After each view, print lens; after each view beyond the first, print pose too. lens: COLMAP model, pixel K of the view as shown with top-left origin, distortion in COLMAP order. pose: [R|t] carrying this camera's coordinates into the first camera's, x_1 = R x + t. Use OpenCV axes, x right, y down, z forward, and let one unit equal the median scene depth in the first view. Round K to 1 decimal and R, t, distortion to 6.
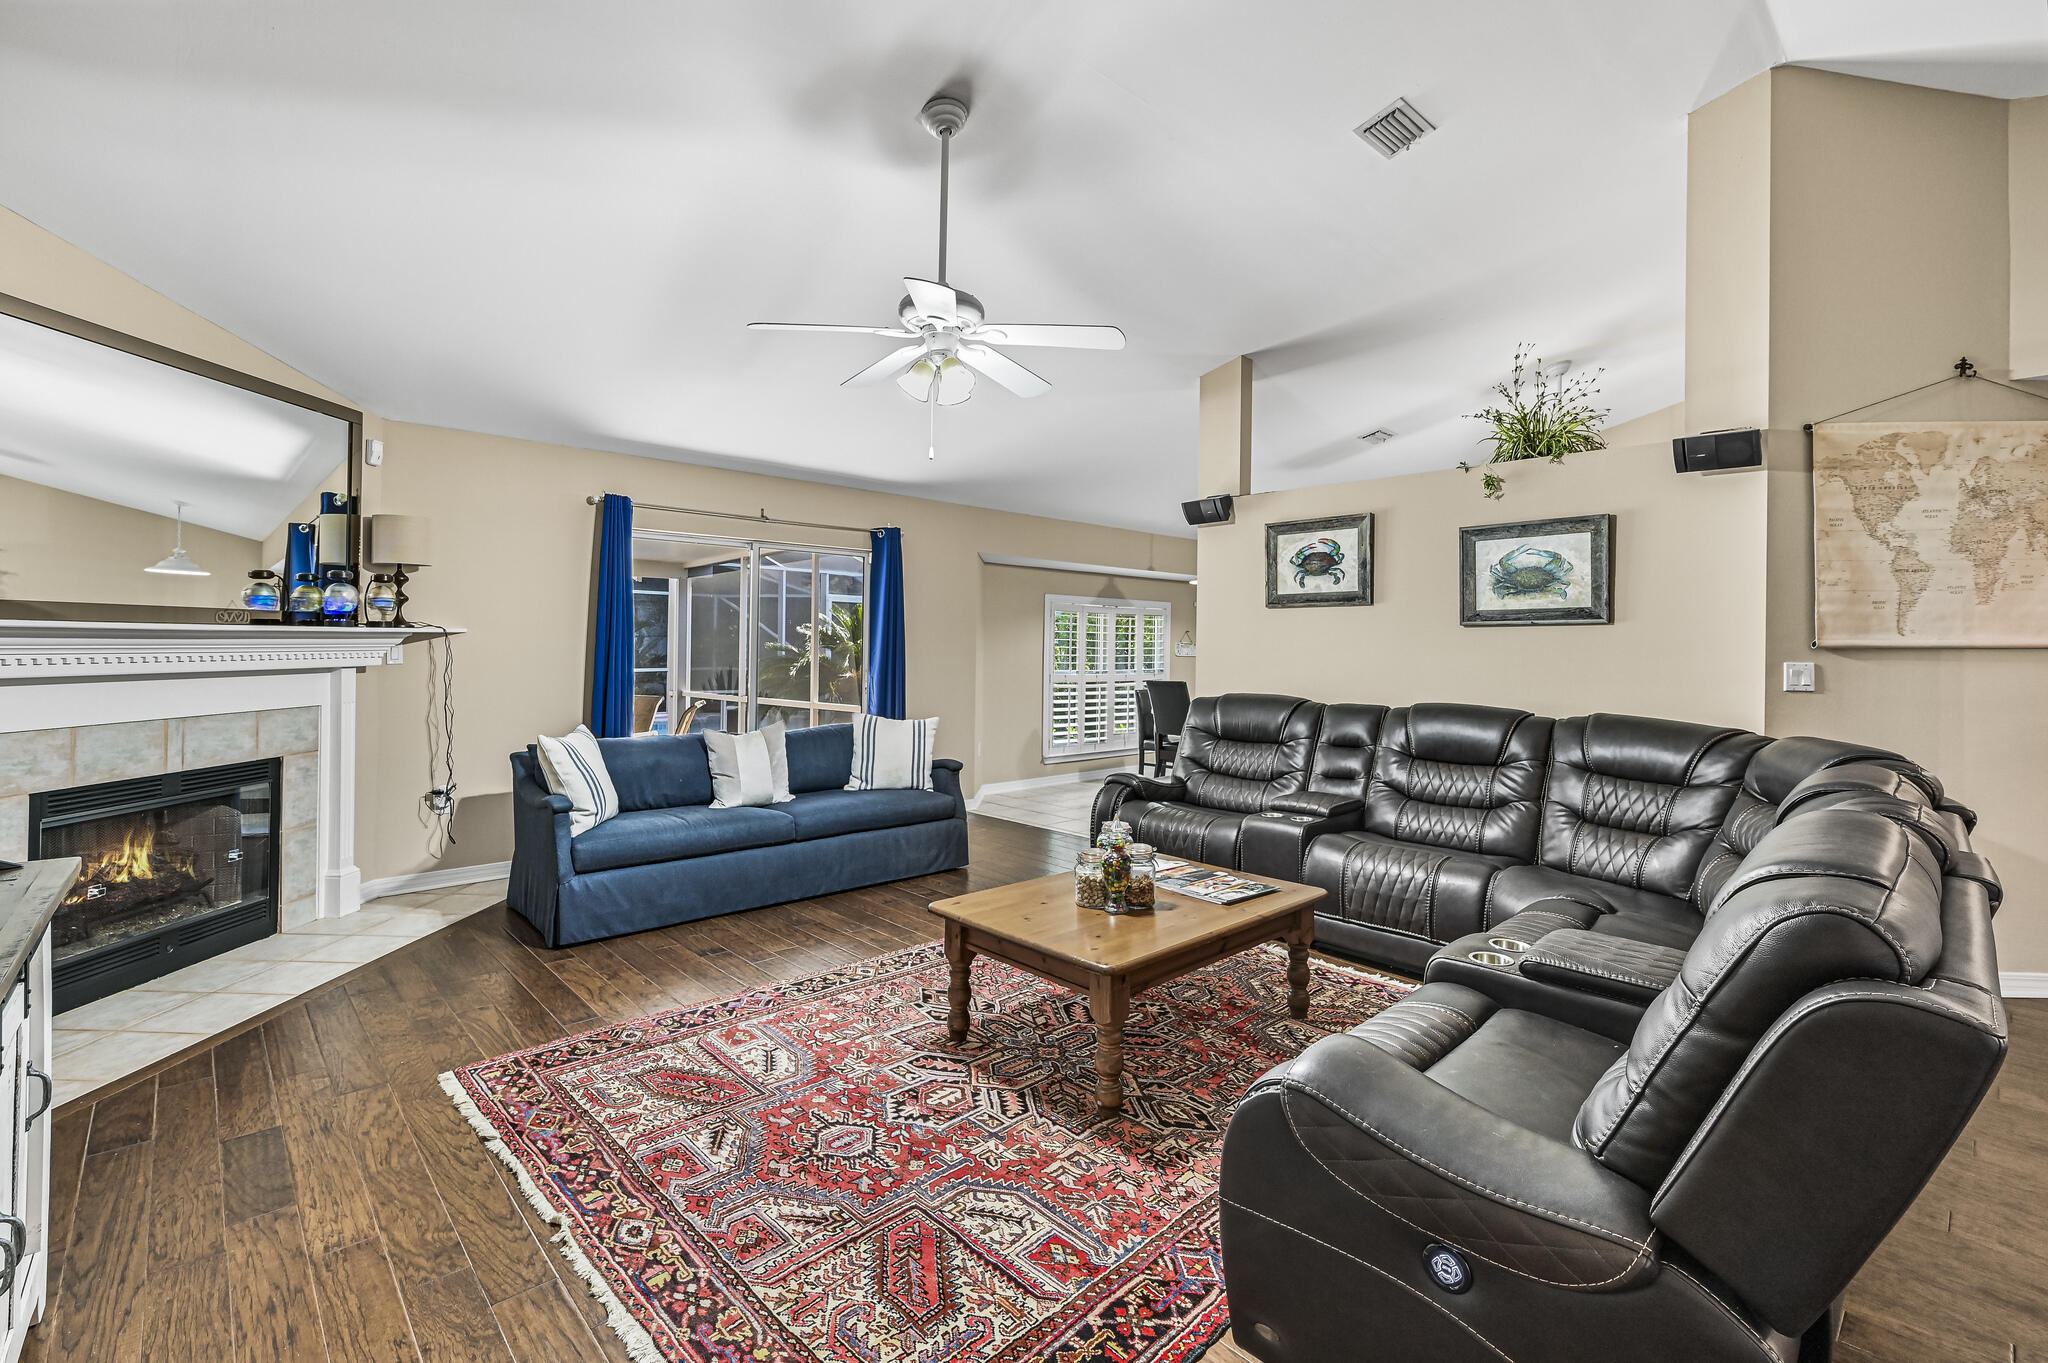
lens RADIAL K [[902.3, 0, 1031.5], [0, 902.3, 643.3], [0, 0, 1]] dist [0.003087, 0.000260]
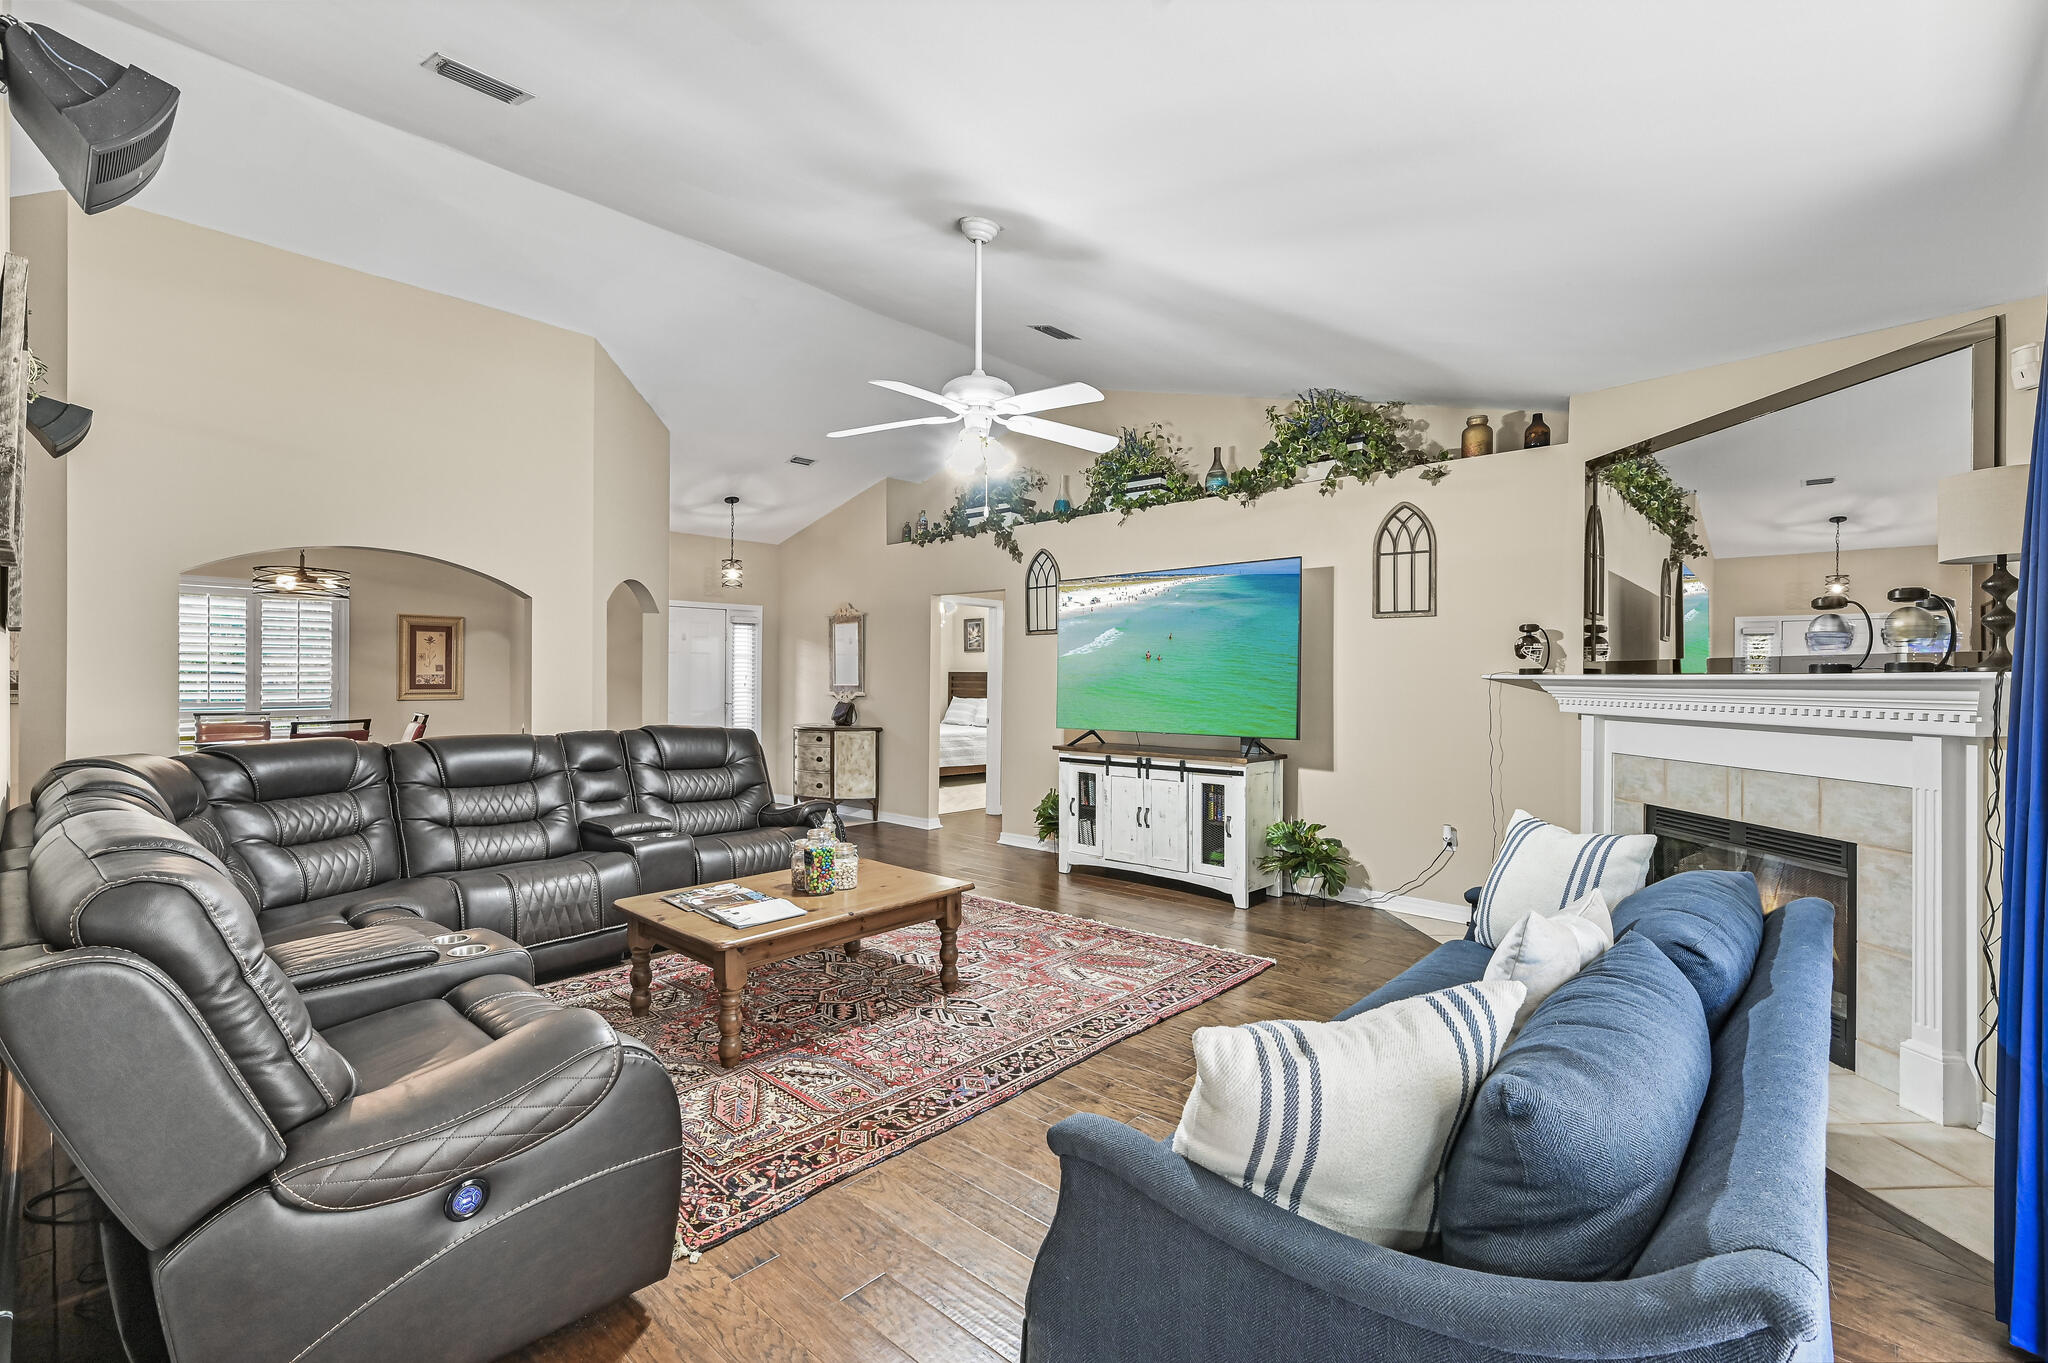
lens RADIAL K [[908.9, 0, 1036.9], [0, 908.9, 683.0], [0, 0, 1]] dist [0.000295, 0.000052]
pose [[-0.996104, -0.018155, -0.086292, -0.071113], [-0.018504, 0.999824, 0.003235, -0.001325], [0.086218, 0.004820, -0.996265, 1.900990]]
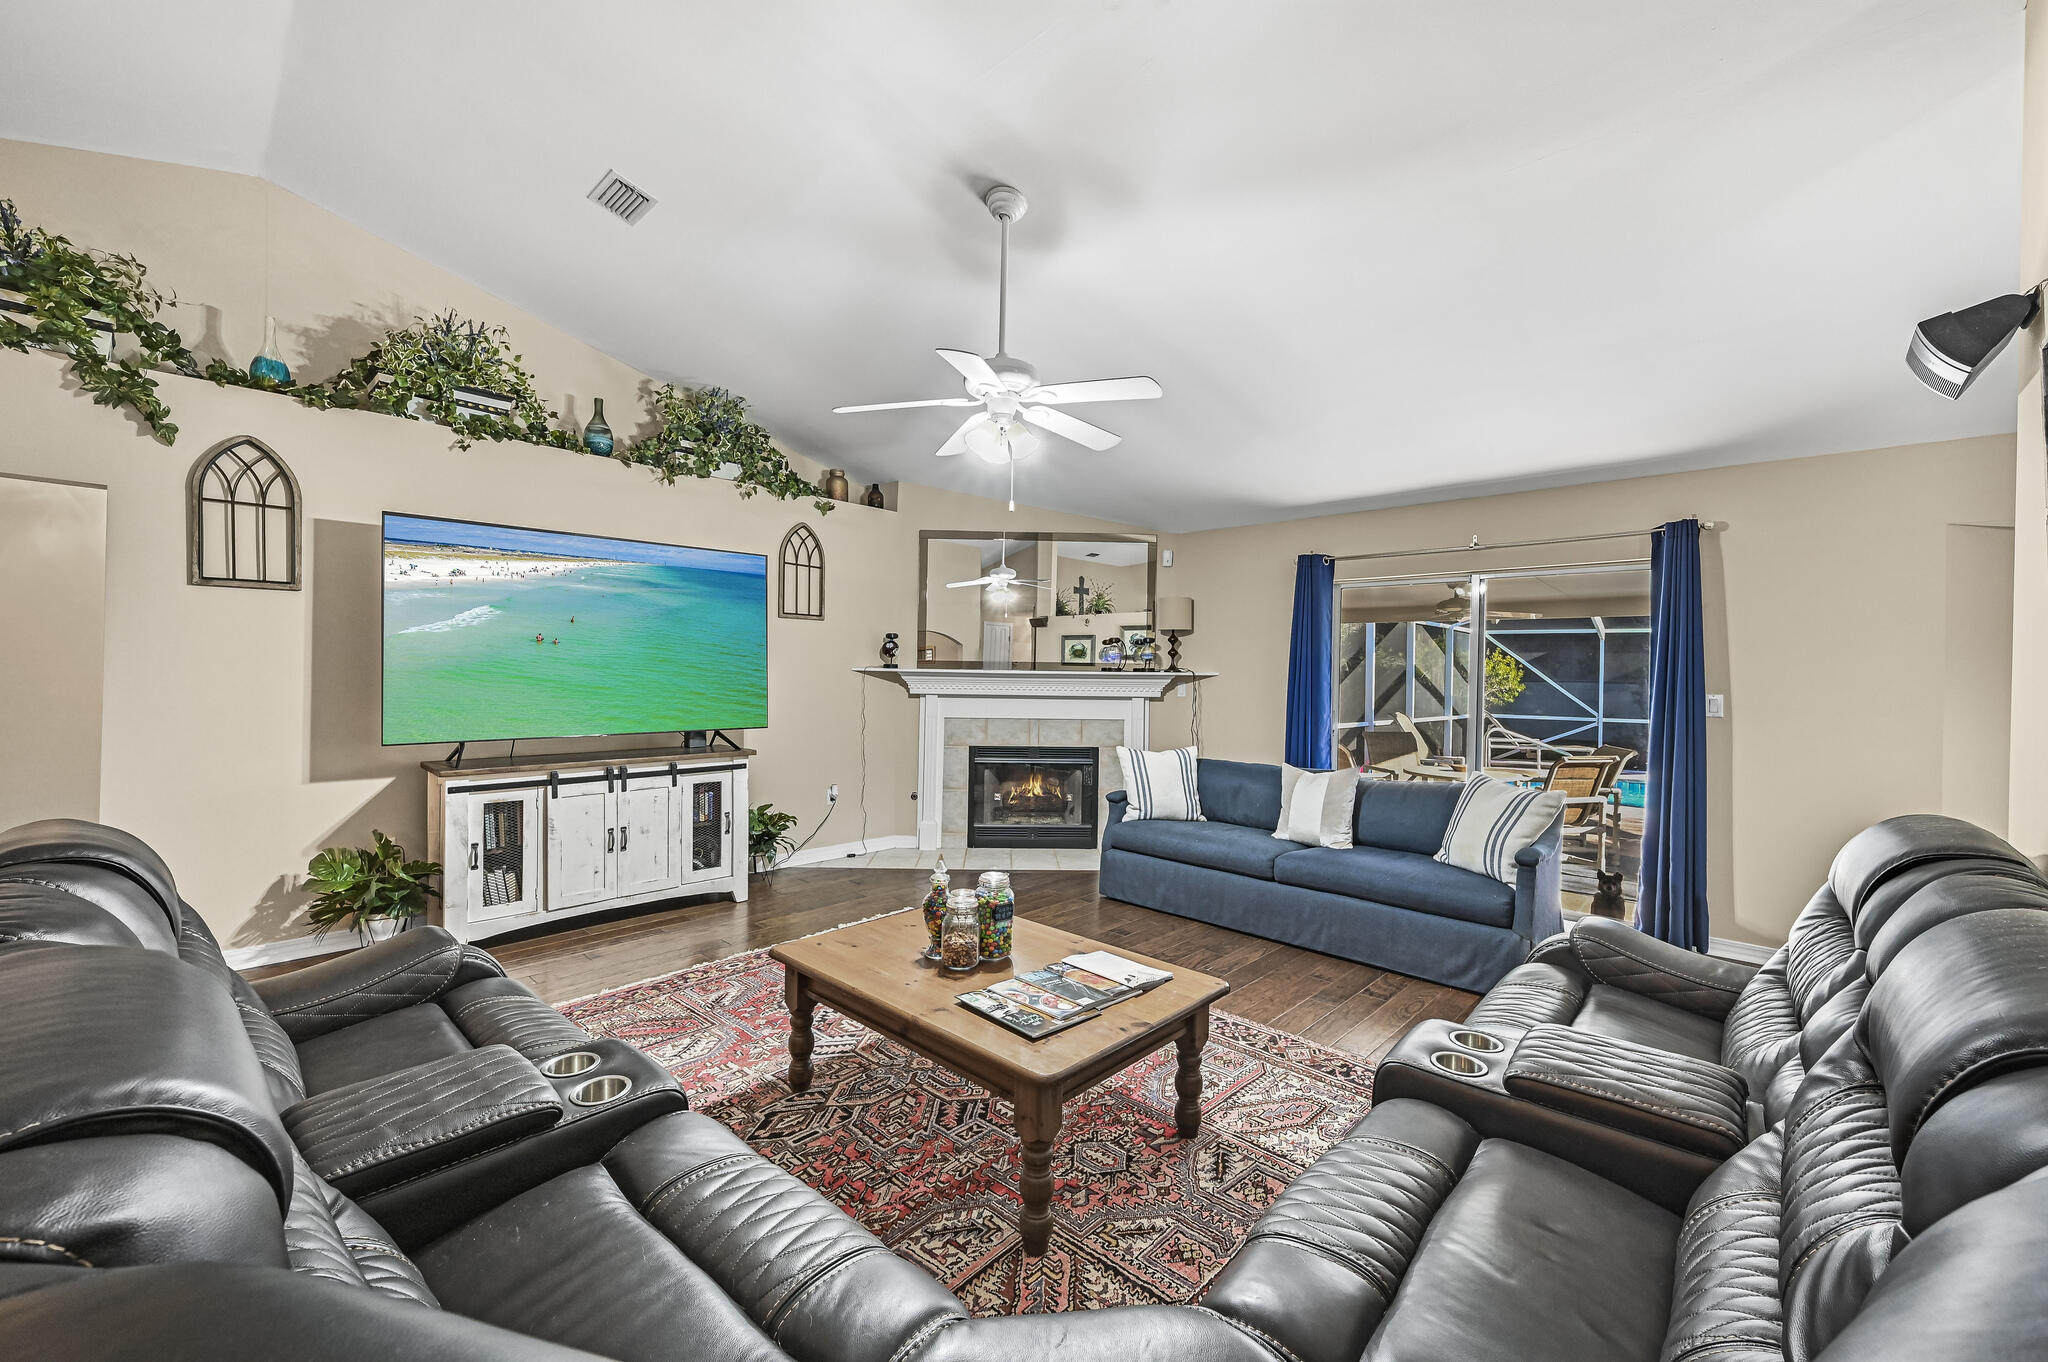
lens RADIAL K [[804.8, 0, 1024.0], [0, 804.8, 681.0], [0, 0, 1]] dist [-0.001153, -0.000185]
pose [[0.060854, -0.001997, -0.998145, 0.777426], [-0.011990, 0.999924, -0.002732, 0.005176], [0.998075, 0.012134, 0.060825, 0.847064]]
